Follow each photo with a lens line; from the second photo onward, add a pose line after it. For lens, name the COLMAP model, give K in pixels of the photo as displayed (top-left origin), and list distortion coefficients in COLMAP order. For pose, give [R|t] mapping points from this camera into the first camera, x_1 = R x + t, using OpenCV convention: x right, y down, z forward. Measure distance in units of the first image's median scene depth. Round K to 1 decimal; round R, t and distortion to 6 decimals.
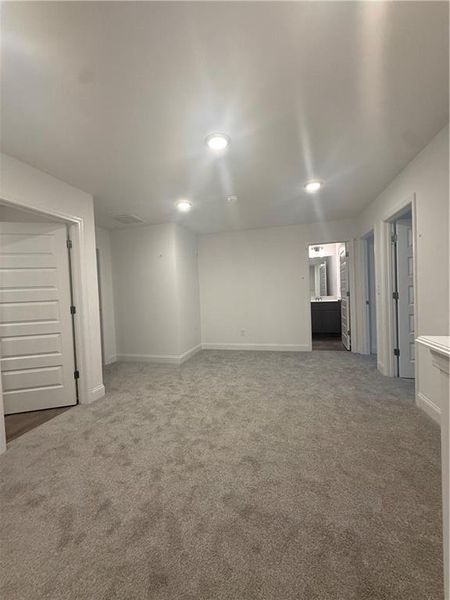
lens RADIAL K [[238.7, 0, 222.8], [0, 238.7, 298.8], [0, 0, 1]] dist [-0.001500, 0.000195]
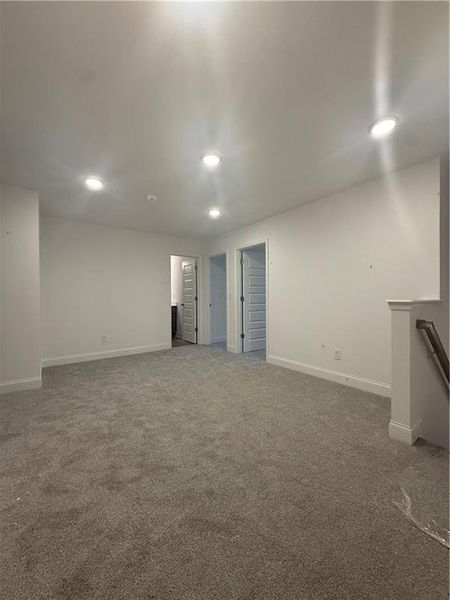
lens RADIAL K [[238.7, 0, 221.6], [0, 238.7, 301.0], [0, 0, 1]] dist [-0.001500, 0.000195]
pose [[0.623148, 0.021817, 0.781799, -0.561902], [0.005546, 0.999462, -0.032312, 0.050322], [-0.782084, 0.024471, 0.622692, 0.153690]]
